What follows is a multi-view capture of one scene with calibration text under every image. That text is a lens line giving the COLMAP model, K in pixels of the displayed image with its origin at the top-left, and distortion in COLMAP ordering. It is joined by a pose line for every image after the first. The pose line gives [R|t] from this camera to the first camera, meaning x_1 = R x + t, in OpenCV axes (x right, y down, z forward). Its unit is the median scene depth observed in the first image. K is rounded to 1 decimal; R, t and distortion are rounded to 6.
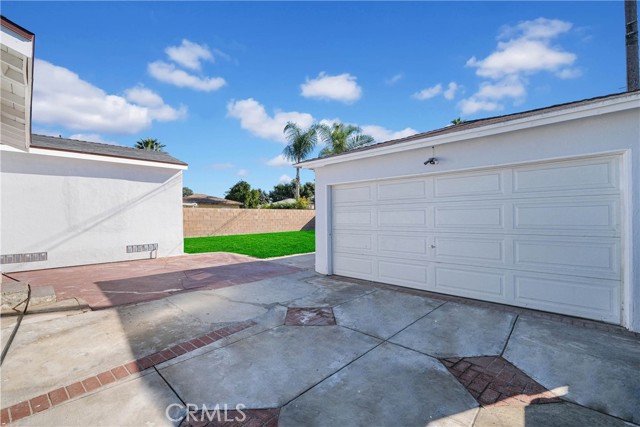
lens RADIAL K [[276.6, 0, 320.9], [0, 276.6, 222.0], [0, 0, 1]] dist [-0.000271, -0.000050]
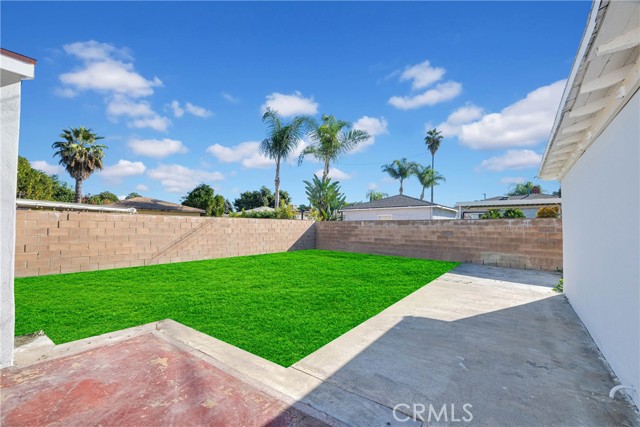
lens RADIAL K [[277.4, 0, 313.3], [0, 277.4, 215.2], [0, 0, 1]] dist [-0.000497, -0.000644]
pose [[0.994232, 0.009065, 0.106871, -0.063442], [-0.002141, 0.997901, -0.064725, -0.006515], [-0.107233, 0.064123, 0.992164, 0.201802]]
